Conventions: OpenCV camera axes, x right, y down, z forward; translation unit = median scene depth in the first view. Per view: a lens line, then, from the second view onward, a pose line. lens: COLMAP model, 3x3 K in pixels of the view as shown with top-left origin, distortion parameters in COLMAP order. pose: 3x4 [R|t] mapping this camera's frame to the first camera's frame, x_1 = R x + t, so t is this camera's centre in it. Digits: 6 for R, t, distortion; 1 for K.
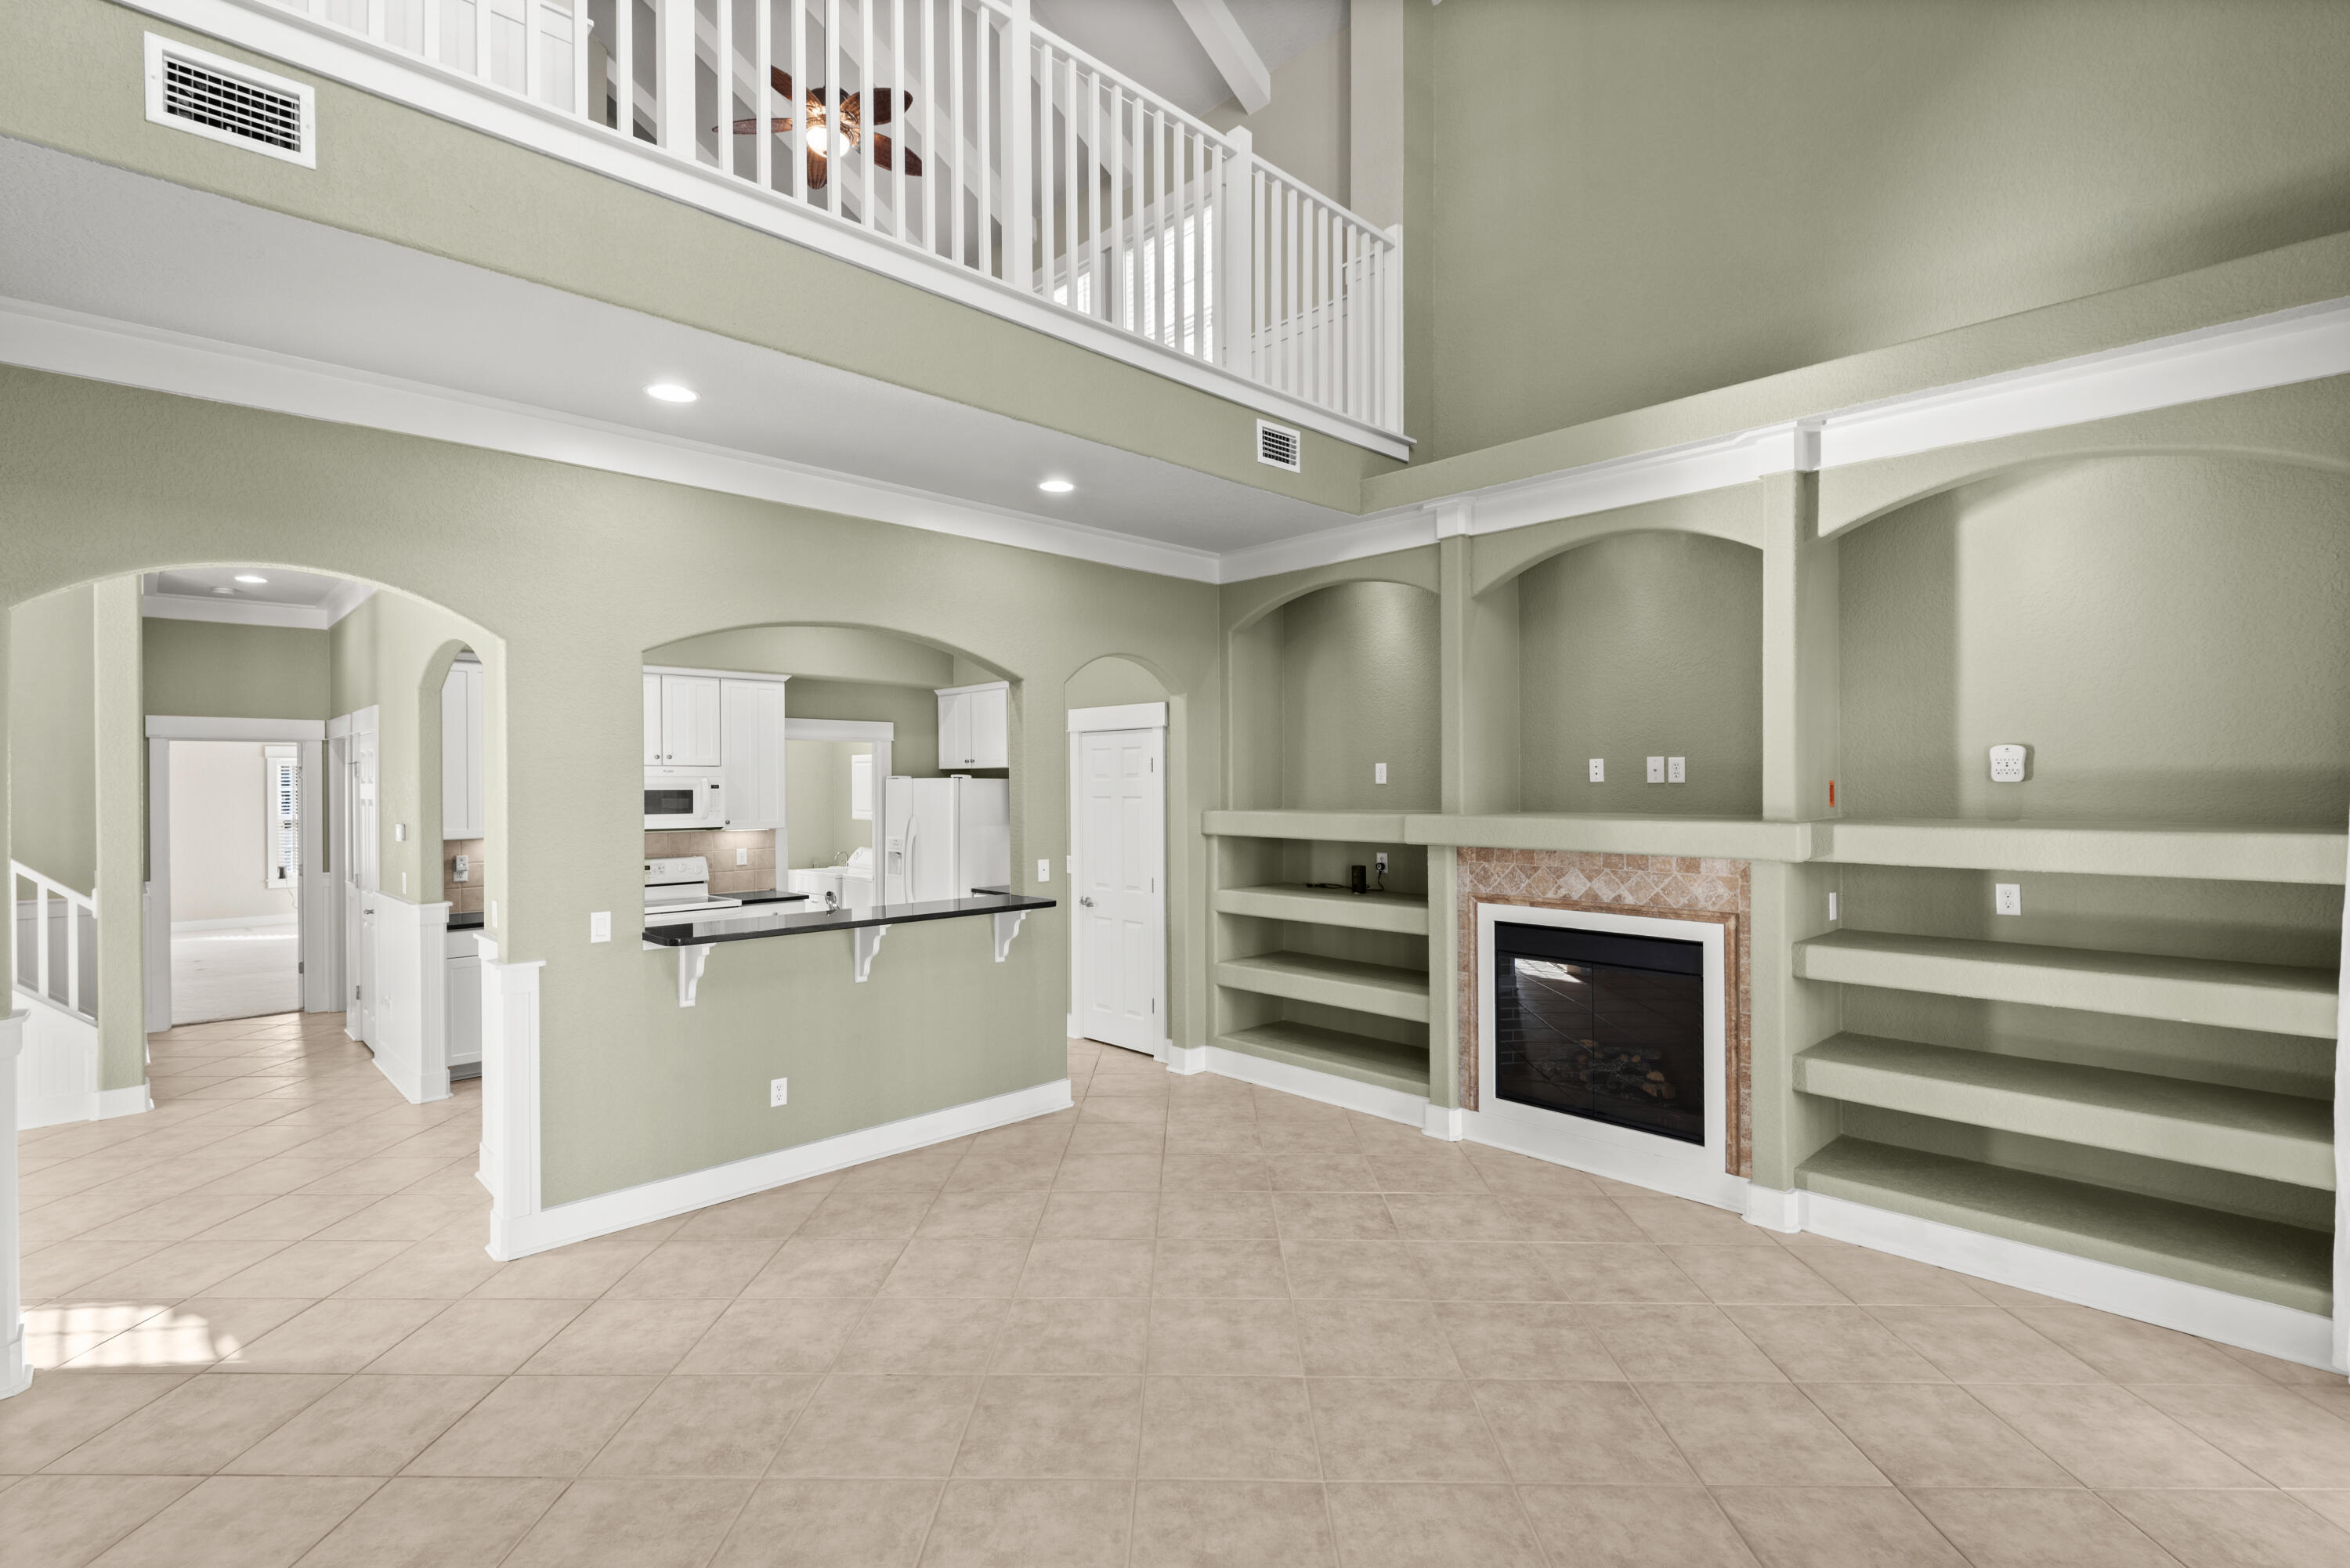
lens RADIAL K [[1077.0, 0, 1177.6], [0, 1077.0, 787.3], [0, 0, 1]] dist [0.031319, -0.020052]
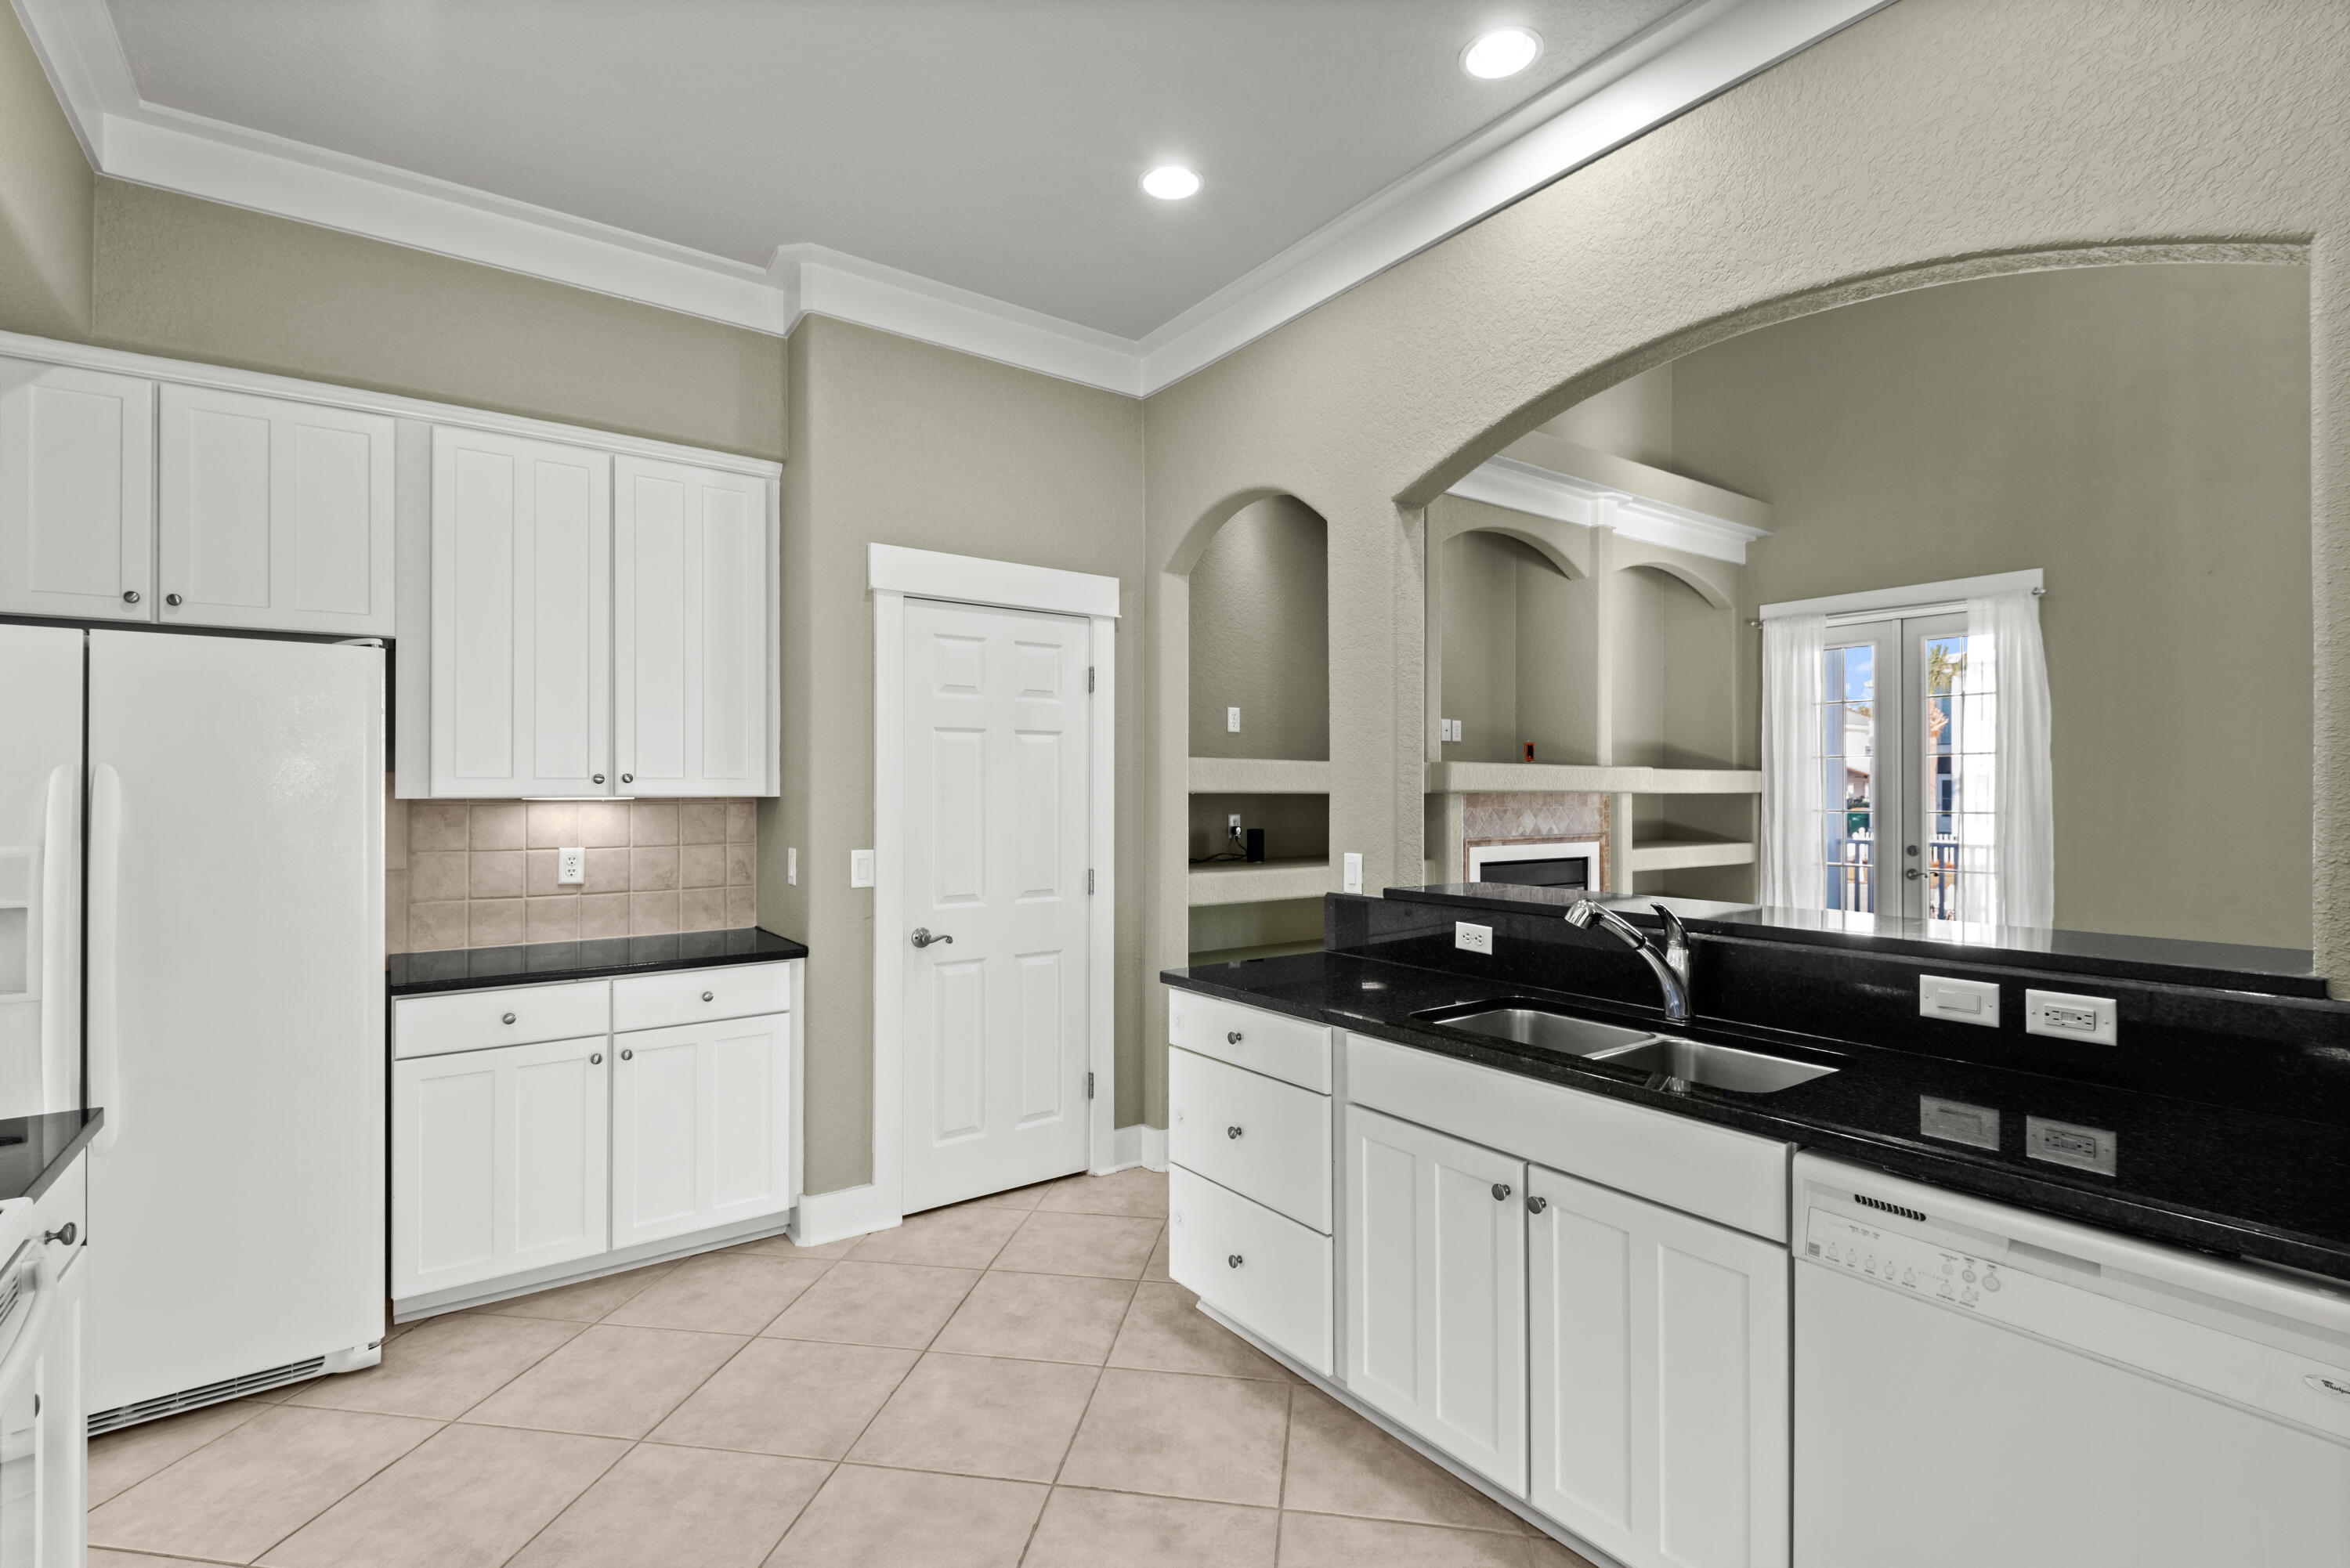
lens RADIAL K [[1070.4, 0, 1176.1], [0, 1070.4, 782.7], [0, 0, 1]] dist [0.043246, -0.033087]
pose [[0.139933, 0.011650, 0.990092, -0.795553], [0.001591, 0.999927, -0.011991, 0.057335], [-0.990160, 0.003253, 0.139904, 1.149527]]
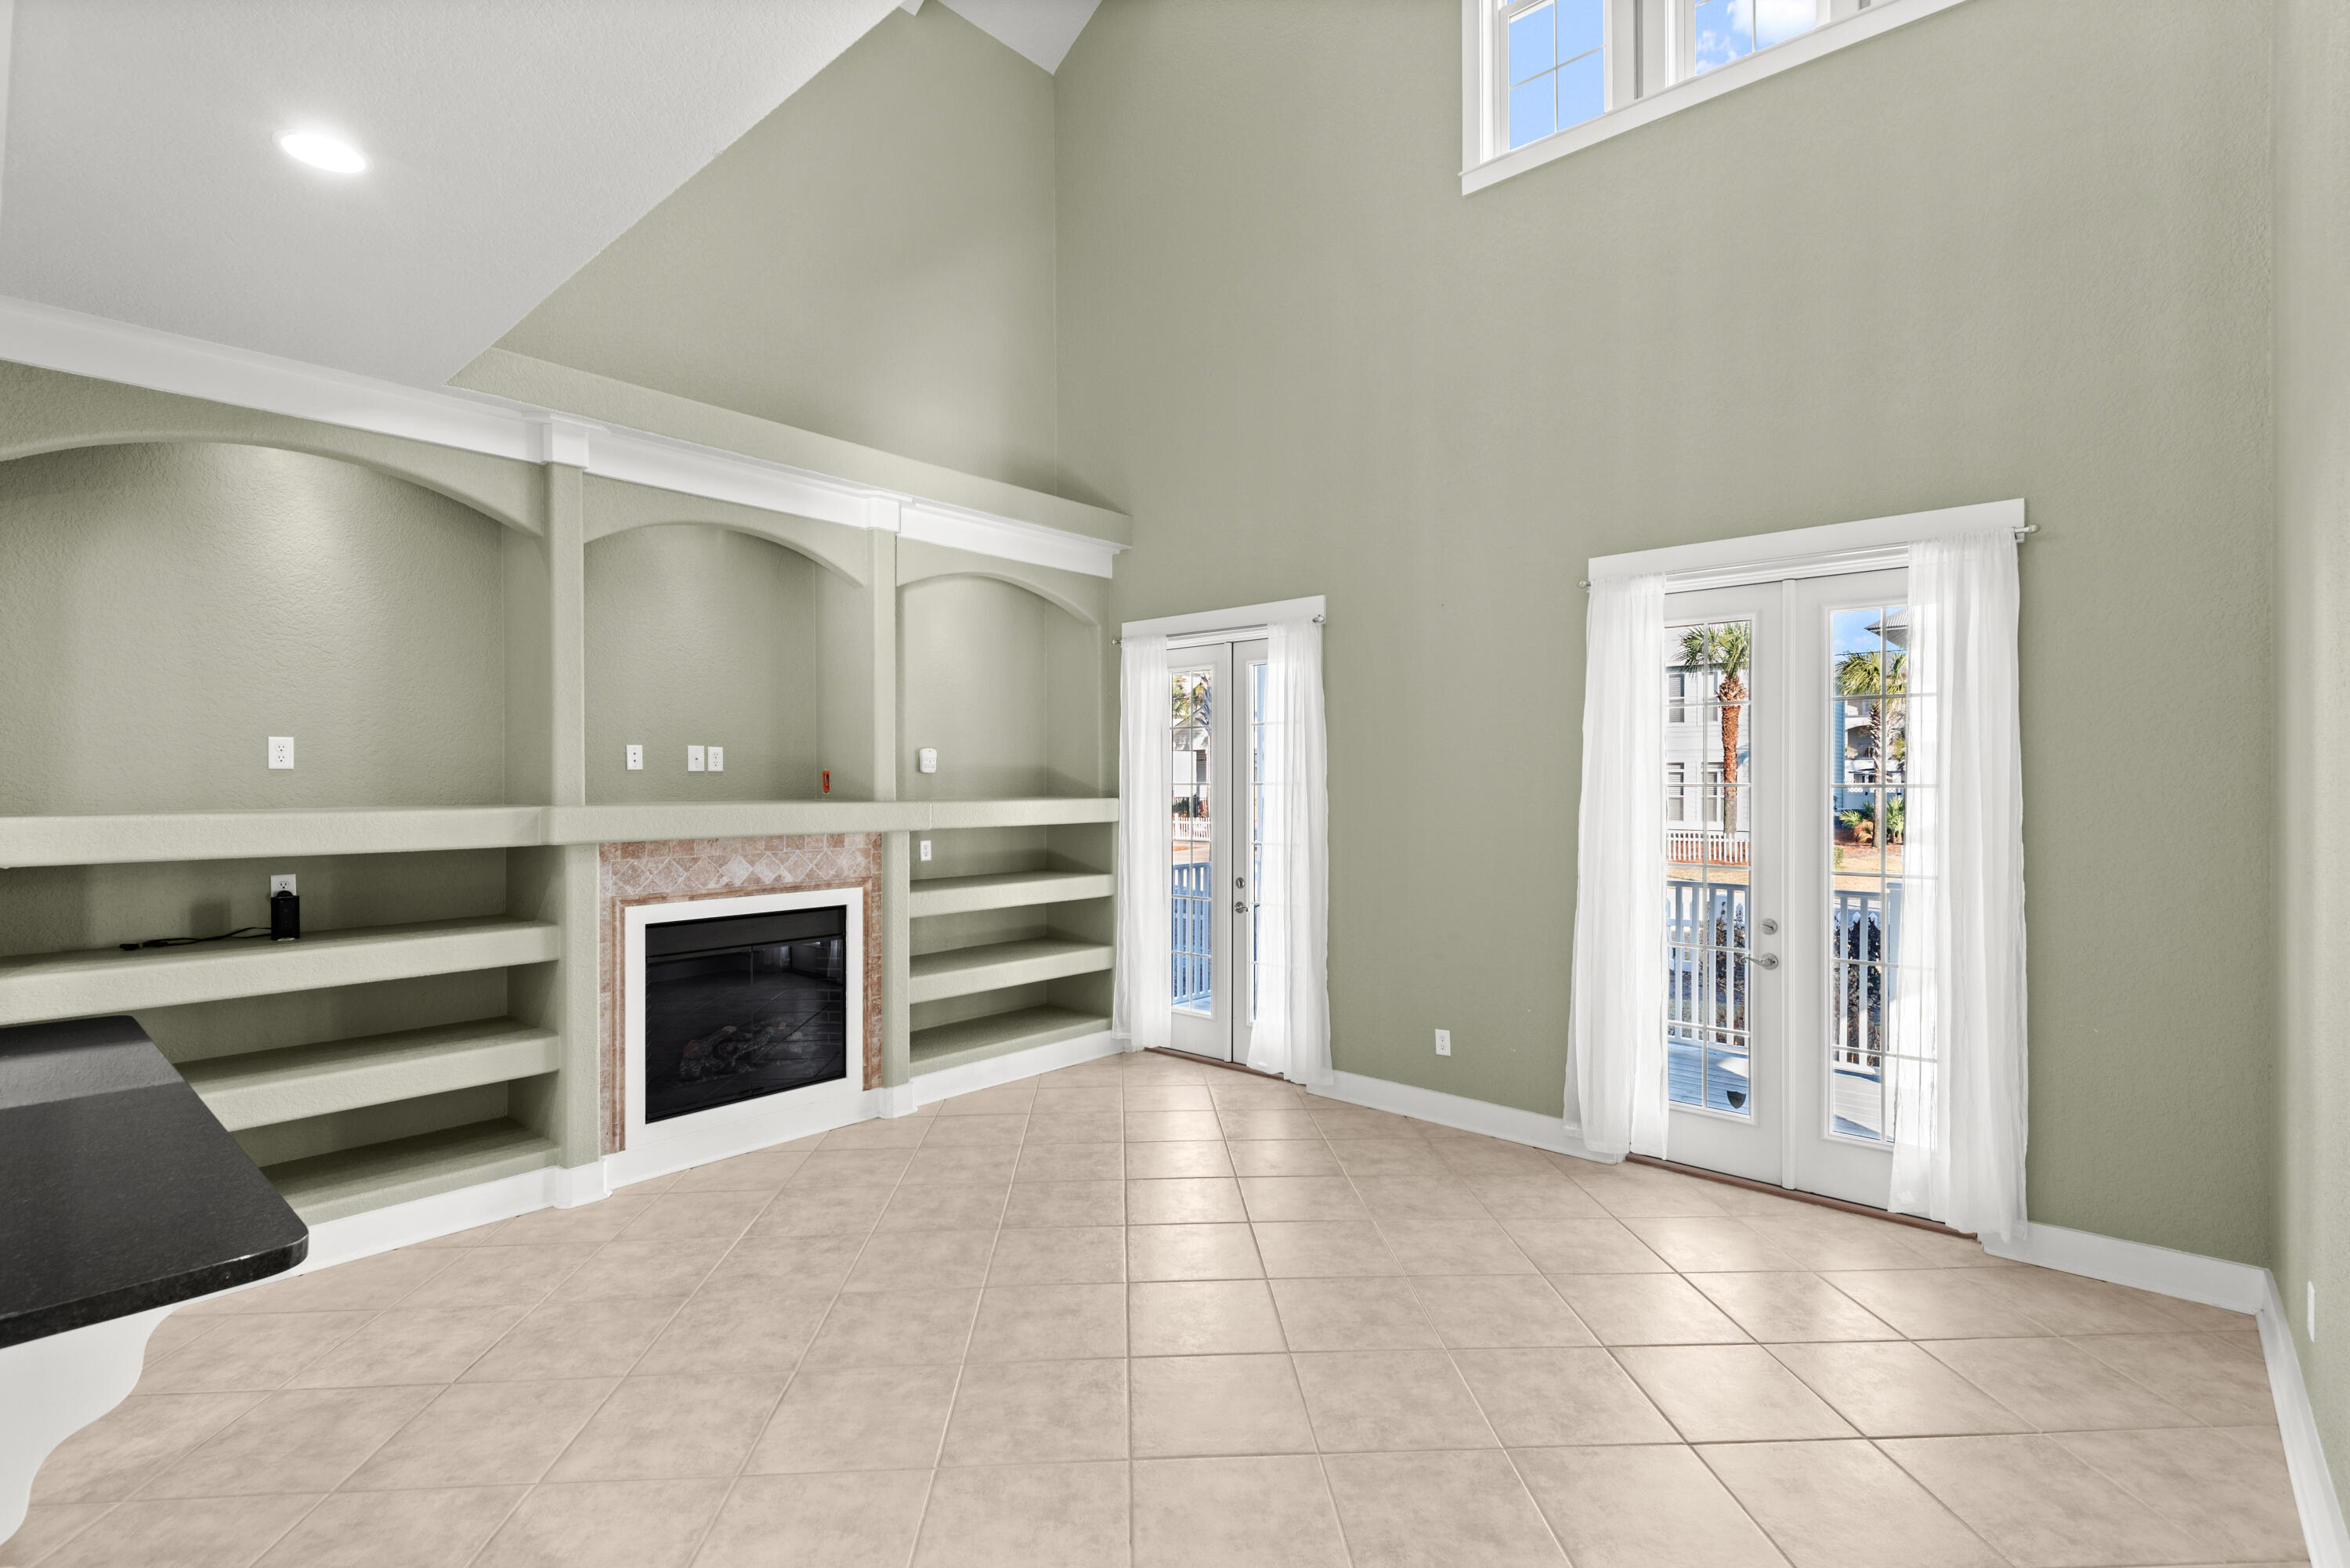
lens RADIAL K [[1077.0, 0, 1177.6], [0, 1077.0, 787.3], [0, 0, 1]] dist [0.031319, -0.020052]
pose [[-0.074820, 0.000636, 0.997197, -0.627577], [0.006972, 0.999976, -0.000115, 0.014539], [-0.997173, 0.006944, -0.074822, 0.632129]]
